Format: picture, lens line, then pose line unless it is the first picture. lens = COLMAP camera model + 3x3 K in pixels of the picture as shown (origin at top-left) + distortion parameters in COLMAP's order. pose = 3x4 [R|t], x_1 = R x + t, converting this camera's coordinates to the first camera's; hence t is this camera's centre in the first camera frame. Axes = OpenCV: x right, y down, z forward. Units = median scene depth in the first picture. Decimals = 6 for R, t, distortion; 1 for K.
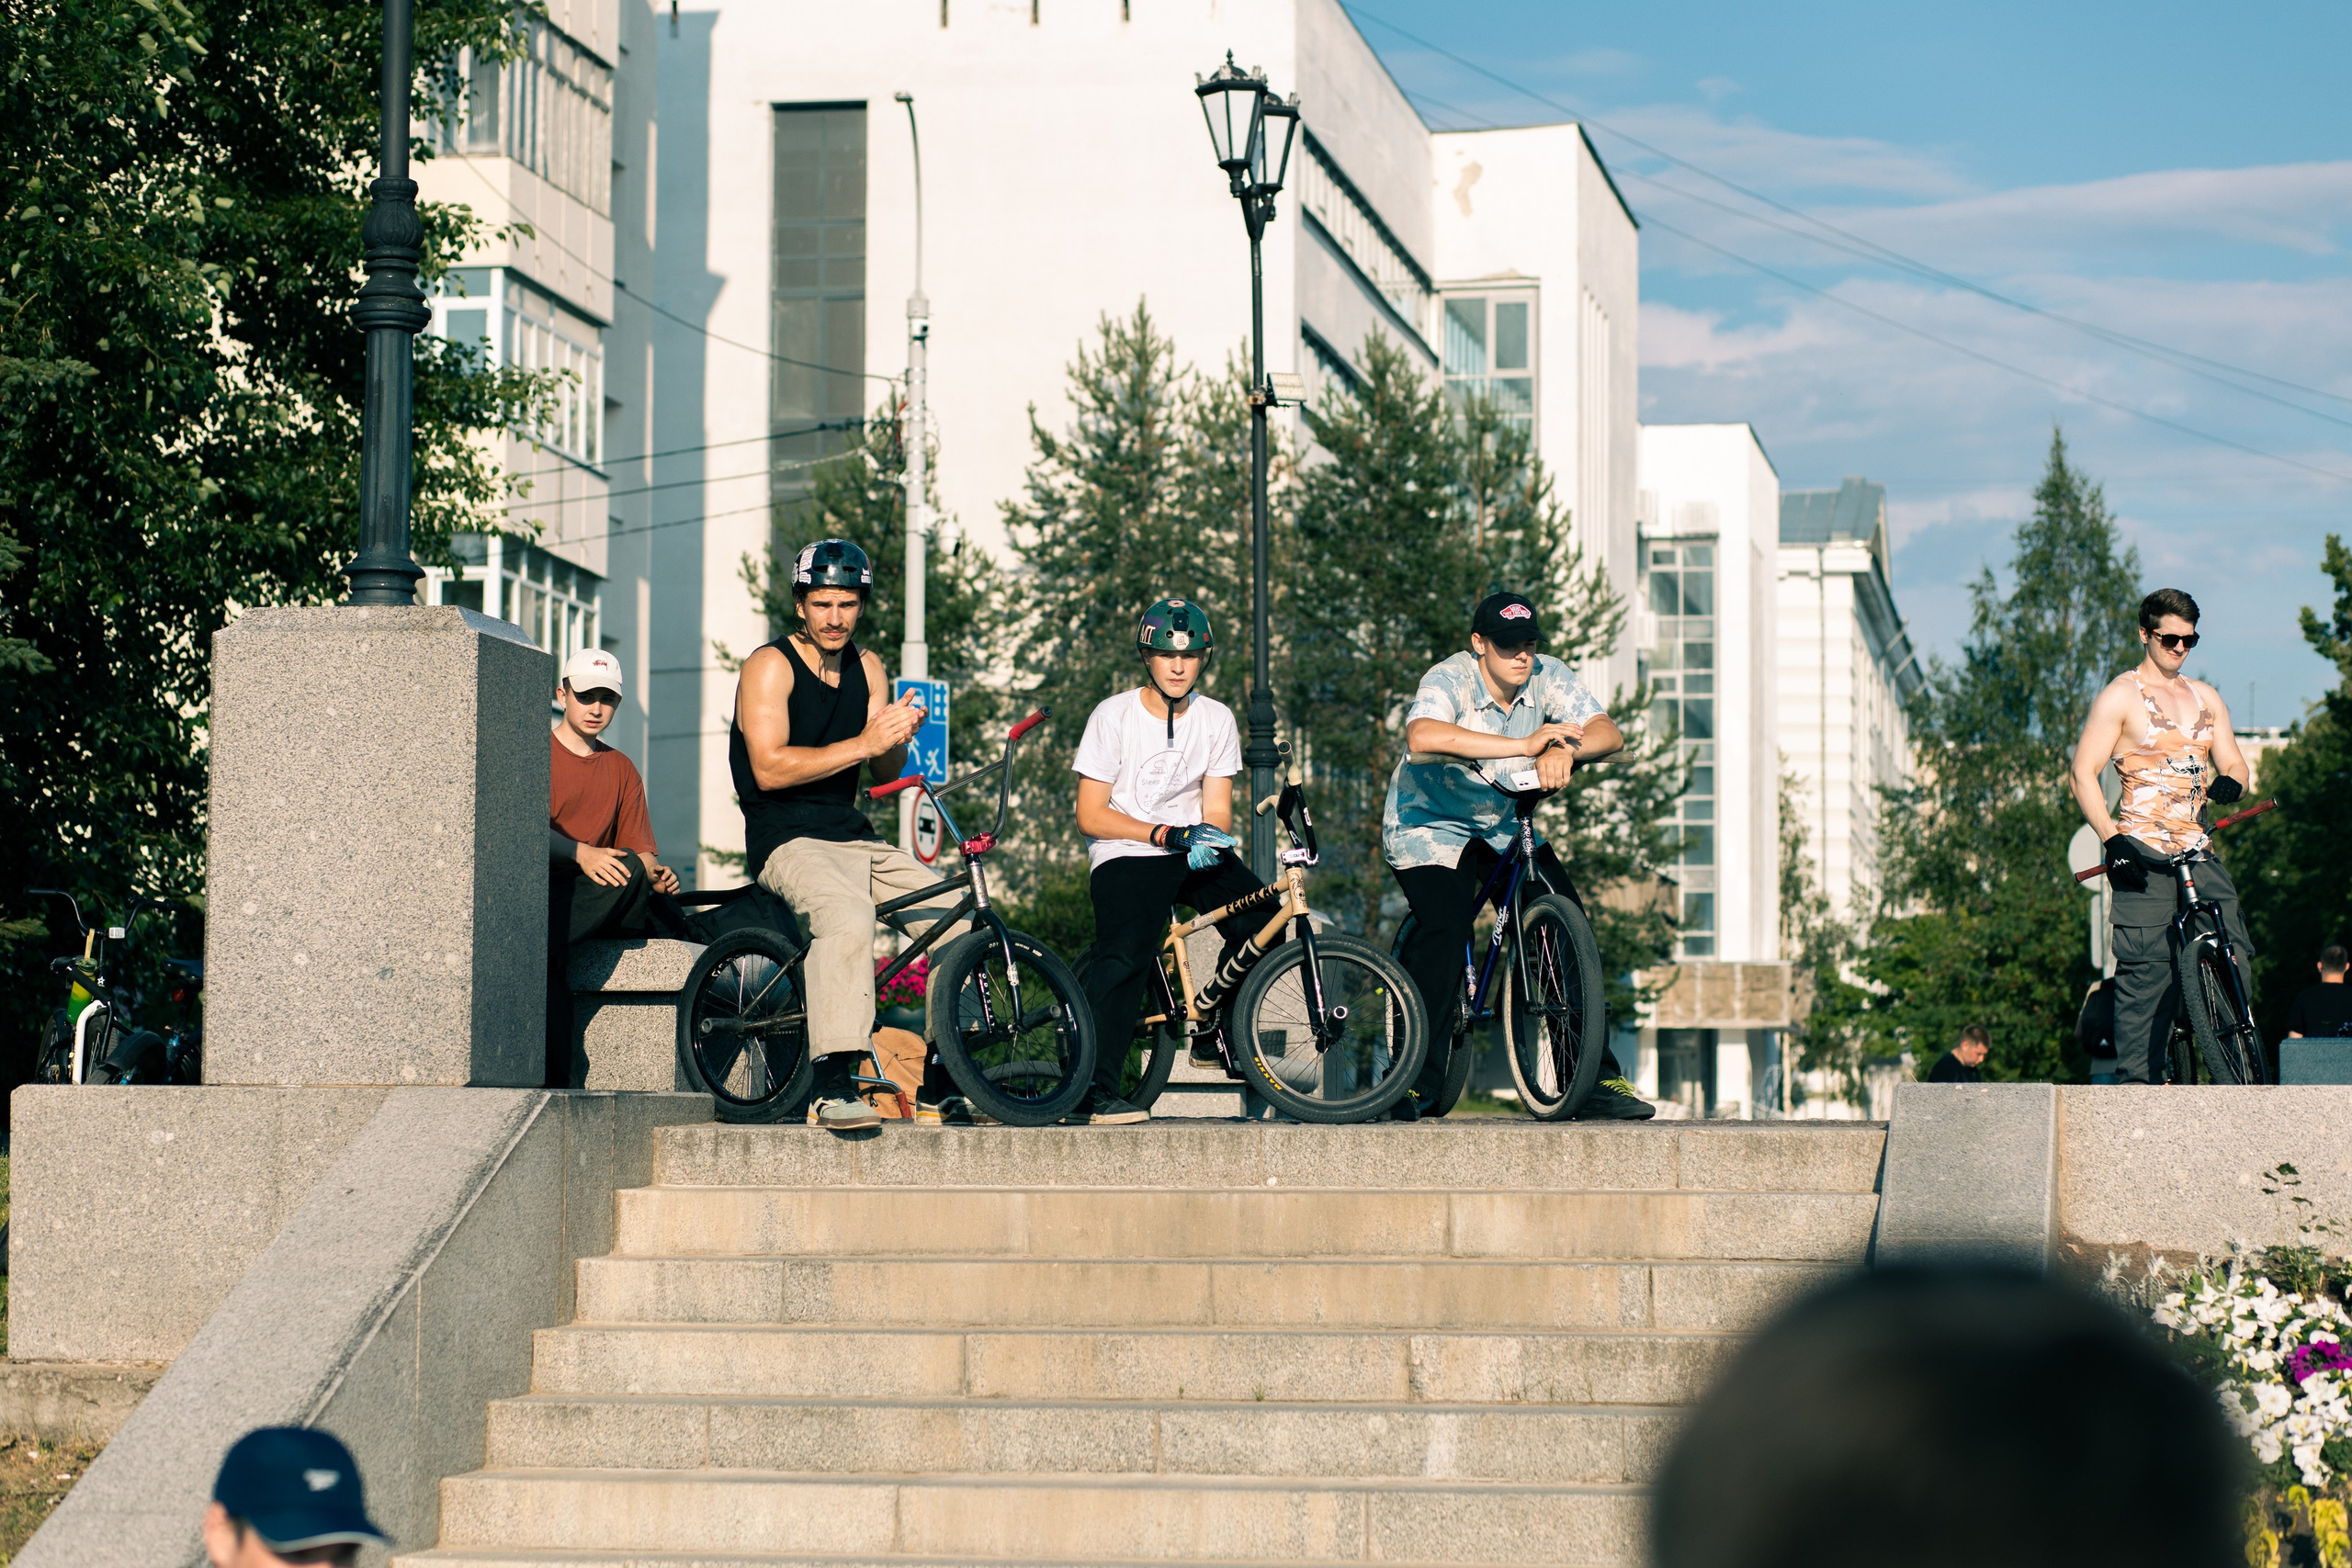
lens RADIAL K [[5621.0, 0, 1178.5], [0, 5621.0, 769.5], [0, 0, 1]] dist [-0.017038, -0.423436]
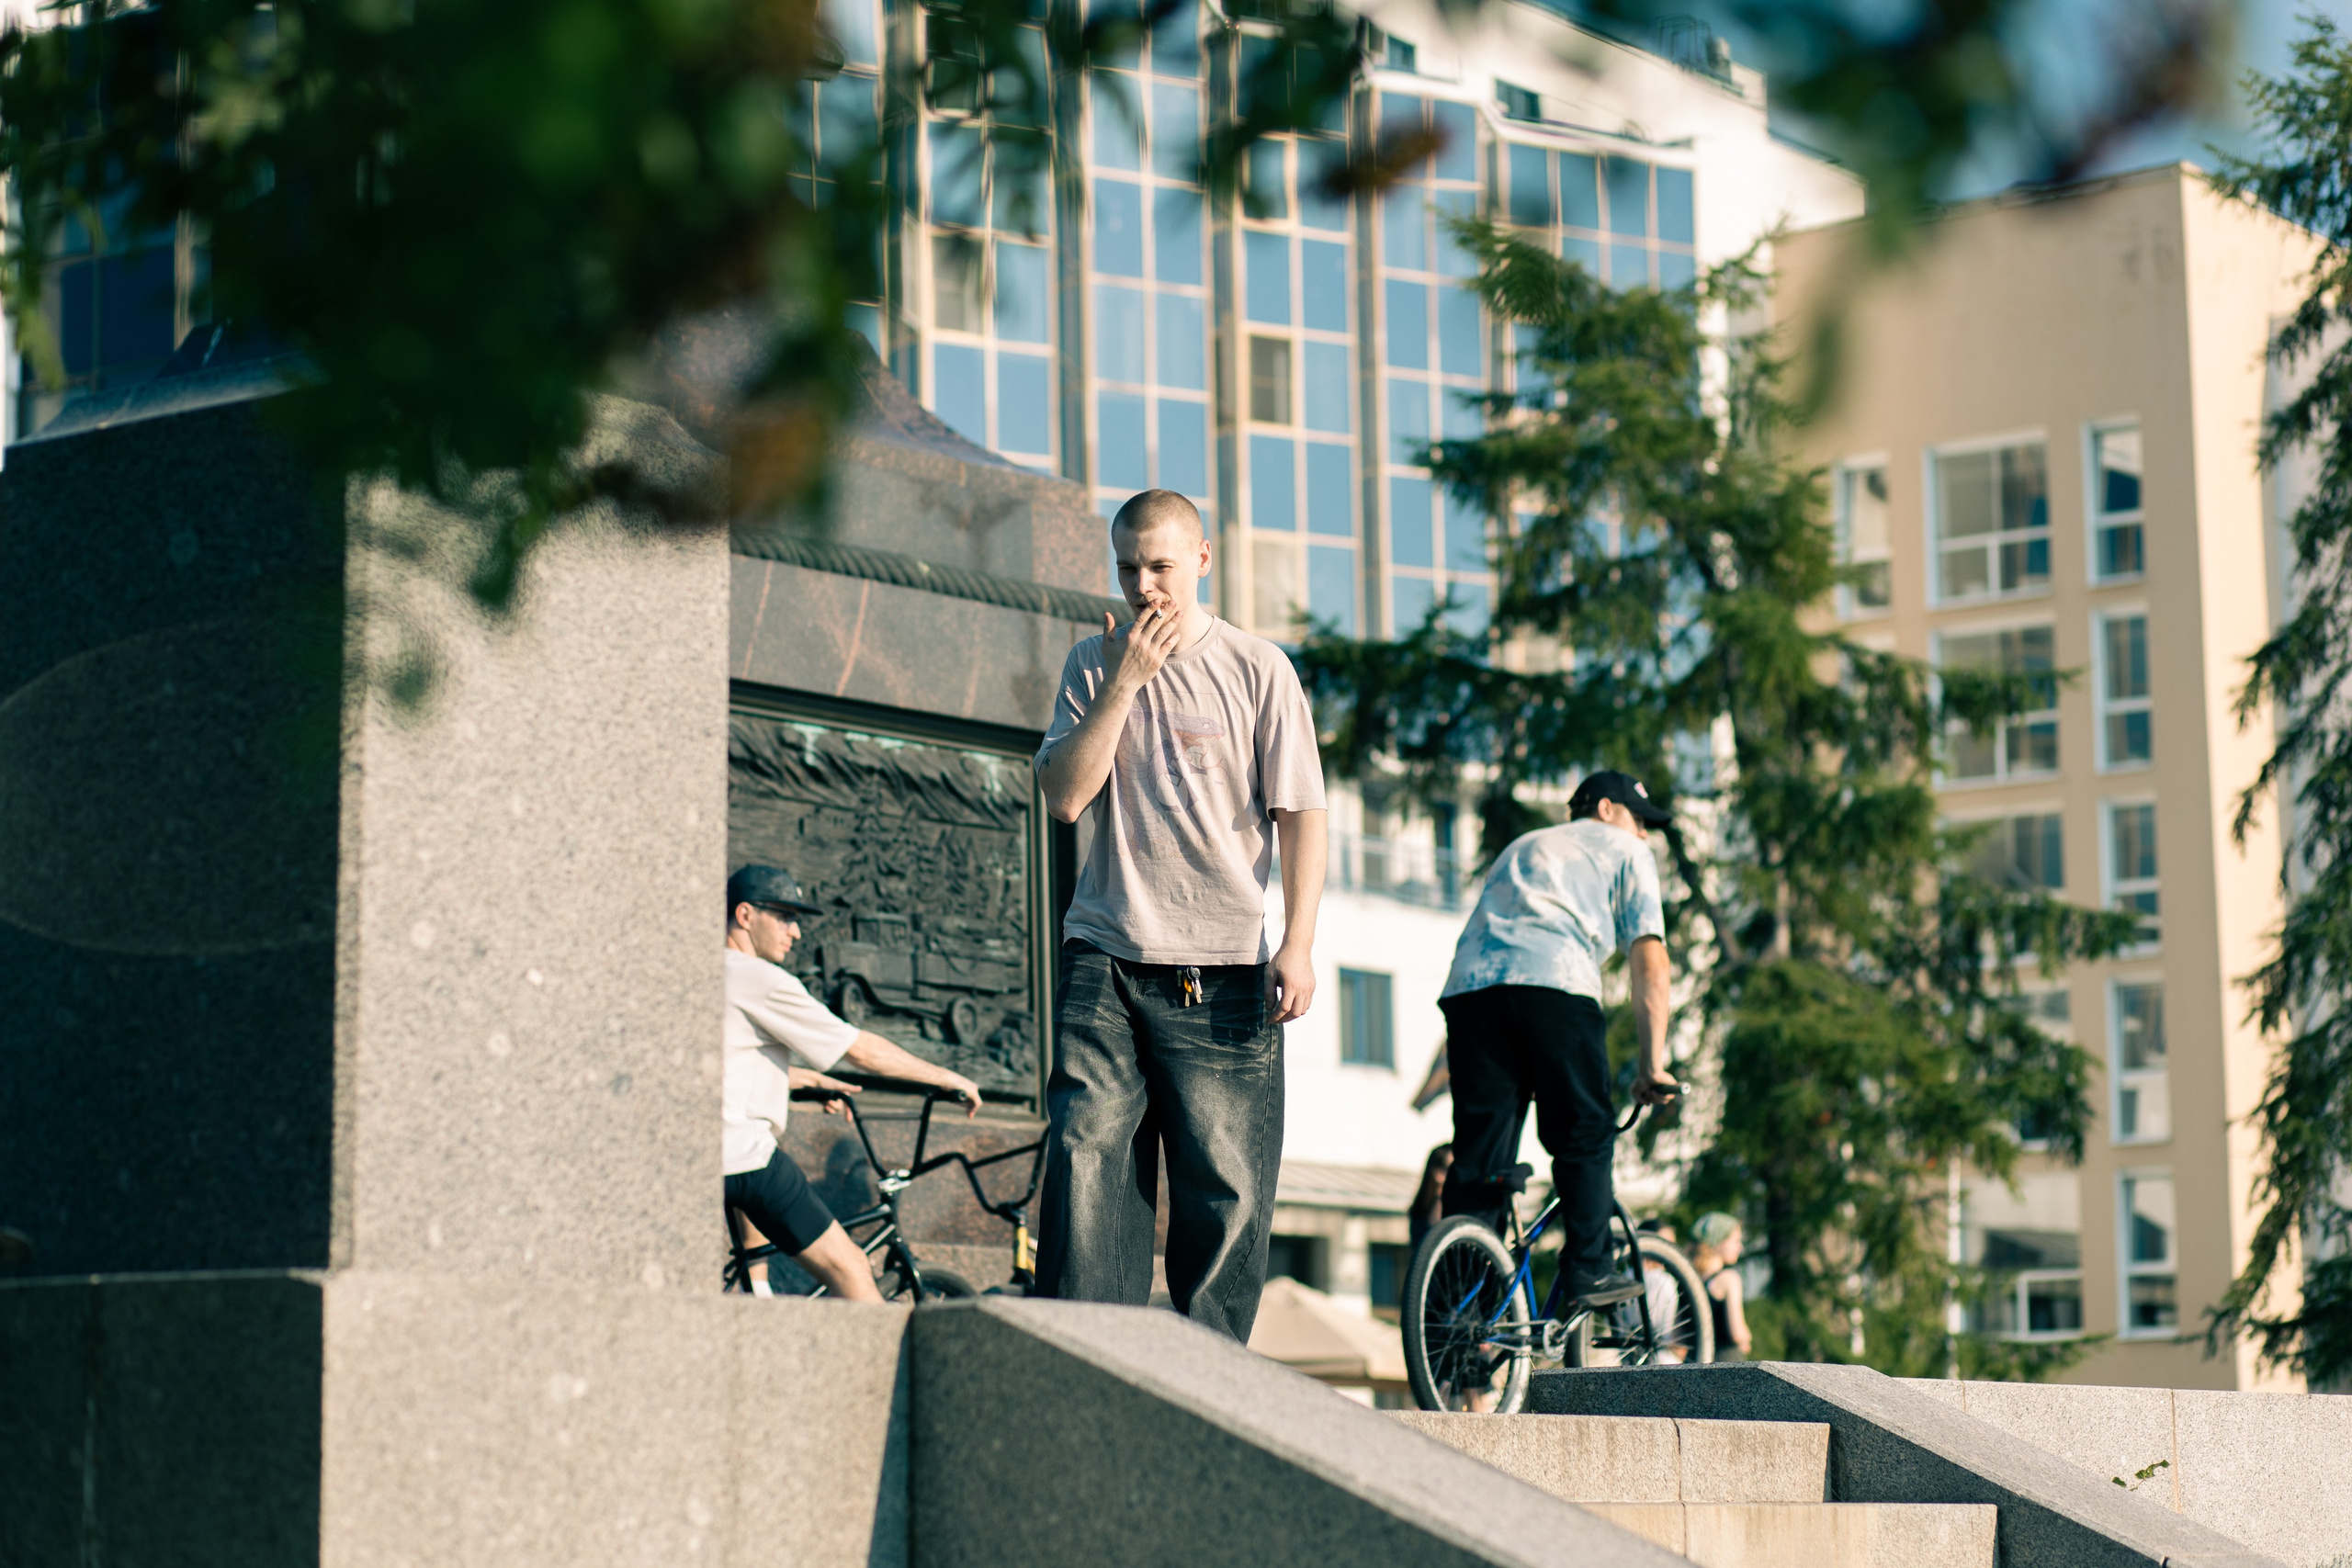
lens RADIAL K [[5621.8, 0, 1172.6], [0, 5621.8, 864.5], [0, 0, 1]] dist [-0.016881, -0.148495]
pose [[0.465389, 0.101133, 0.879309, -0.165840], [-0.050261, 0.994867, -0.087823, 0.017022], [-0.883678, -0.003323, 0.468083, 0.204395]]
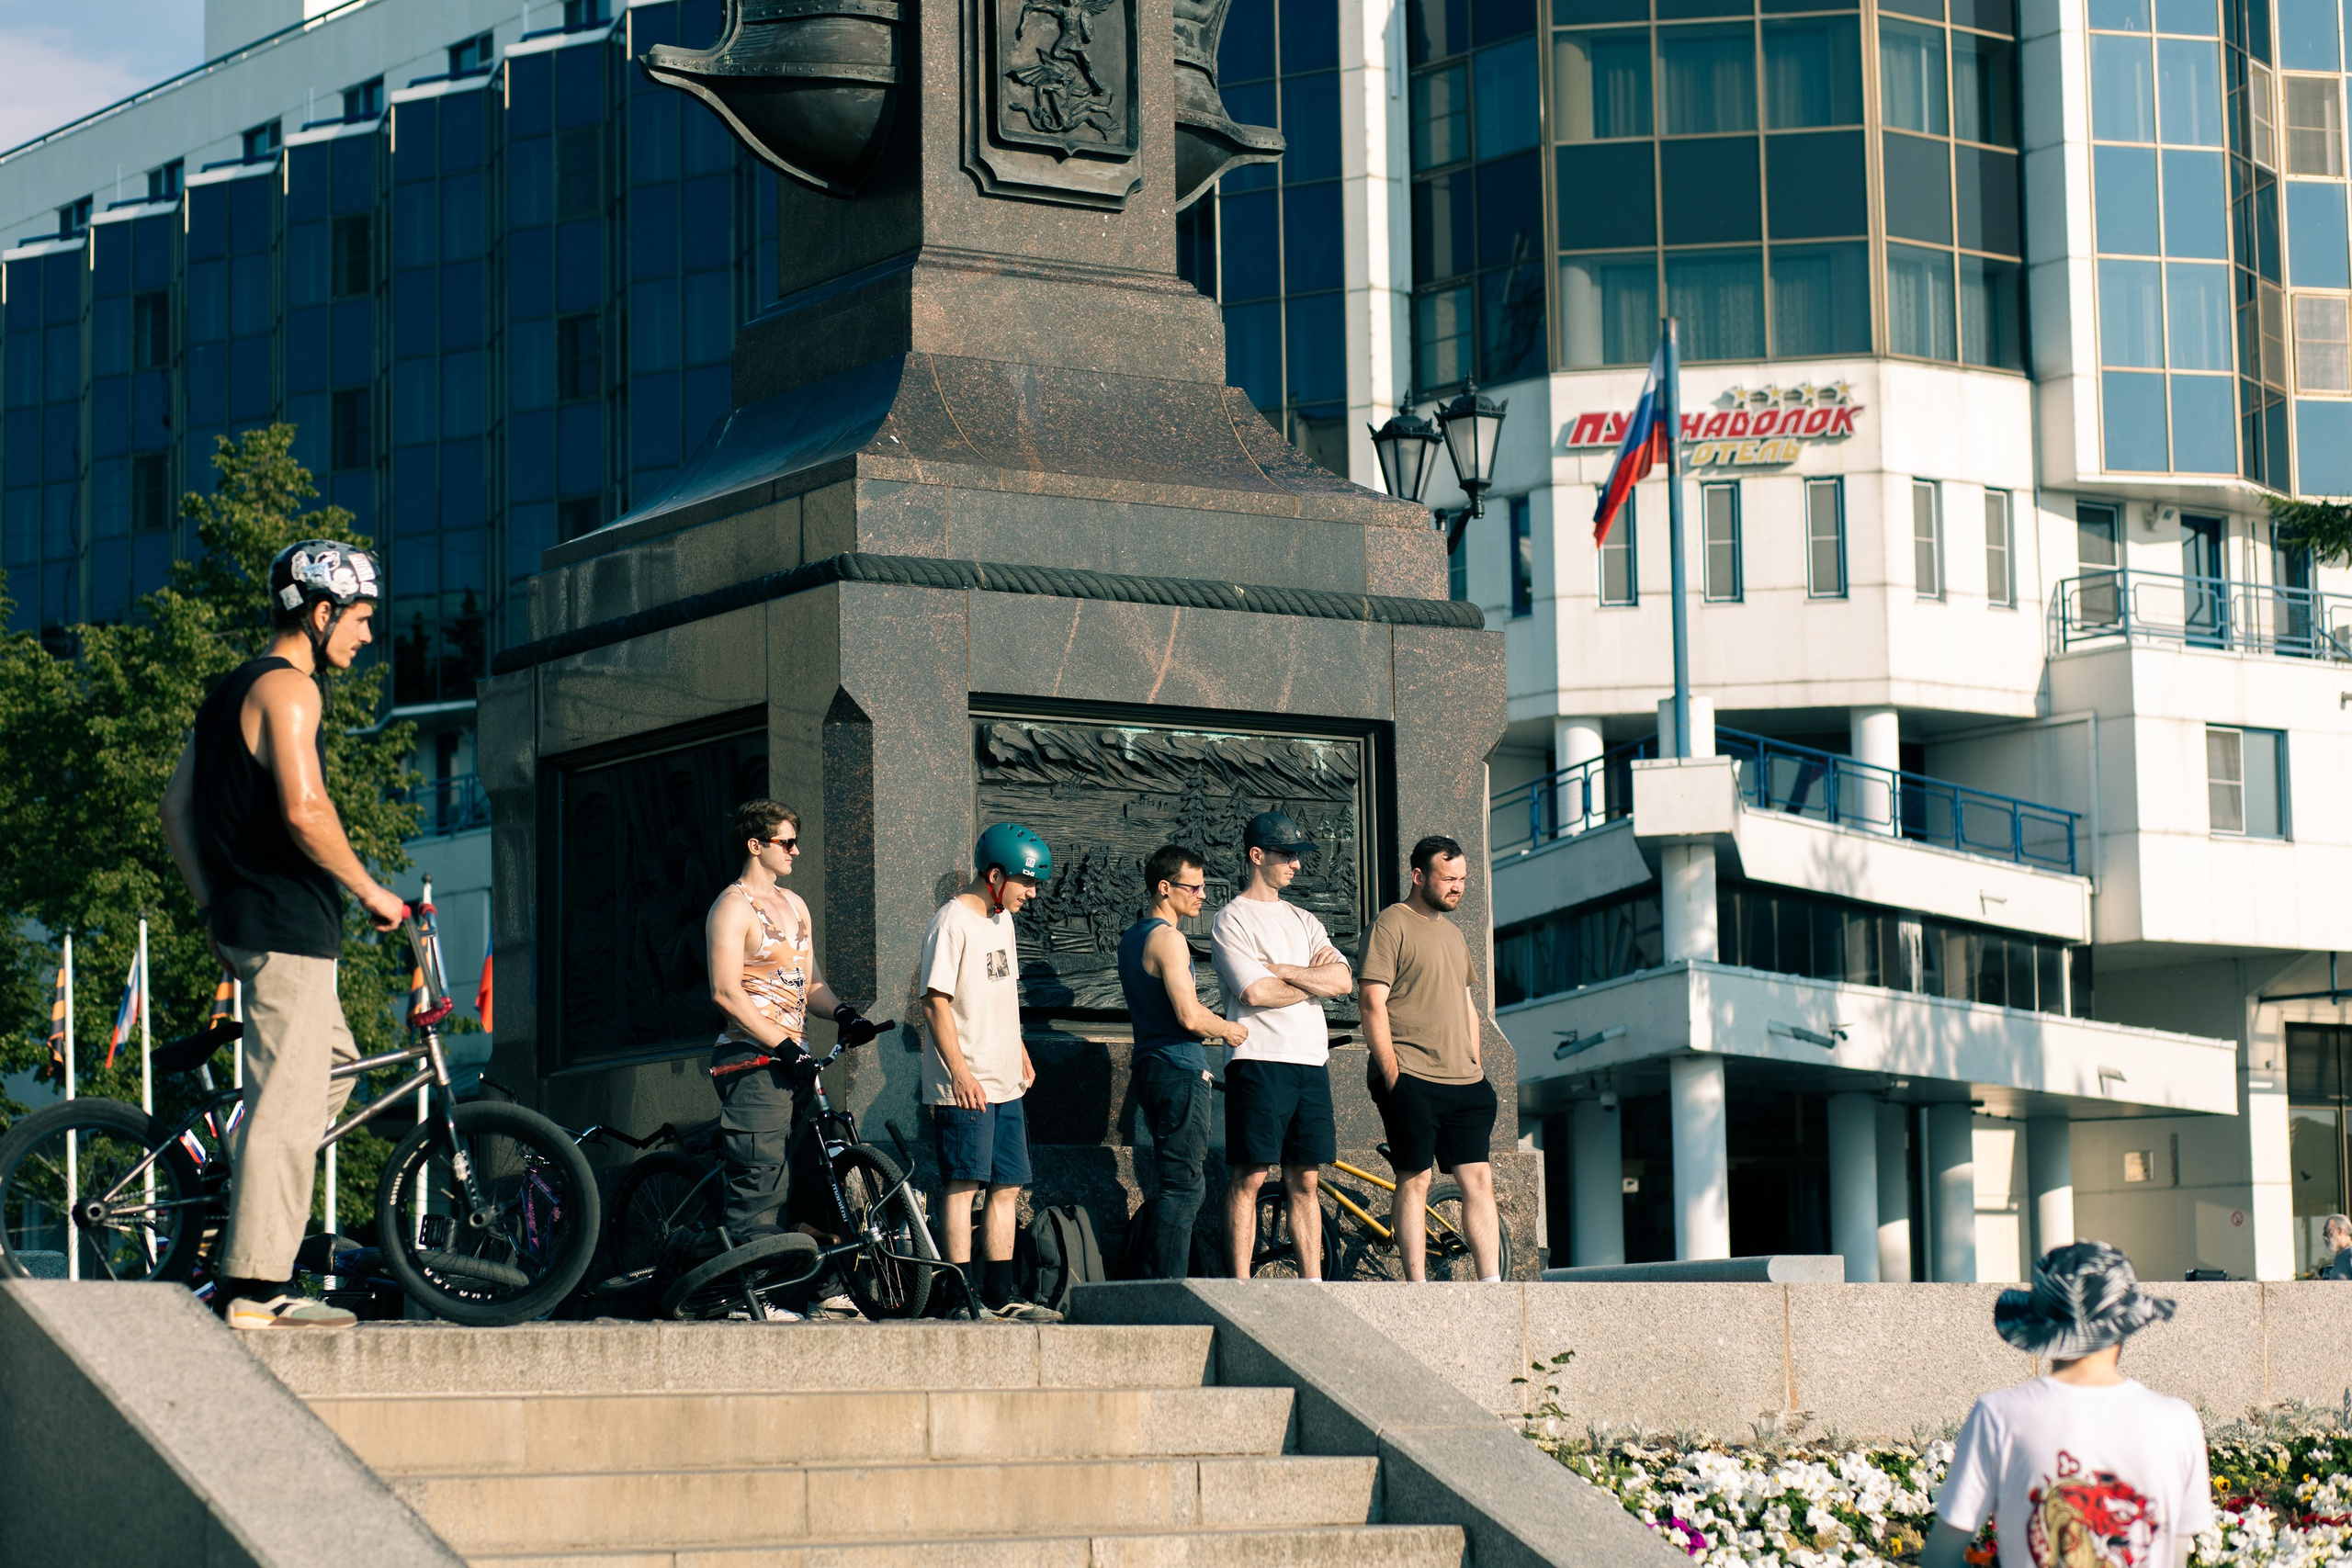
lens RADIAL K [[5621.0, 0, 1178.5], [0, 5621.0, 769.5], [0, 0, 1]] dist [-0.017038, -0.423436]
pose [[0.717286, 0.063575, 0.693873, -0.165201], [-0.034677, 0.997852, -0.055580, 0.005893], [-0.695916, 0.015806, 0.717949, 0.078430]]
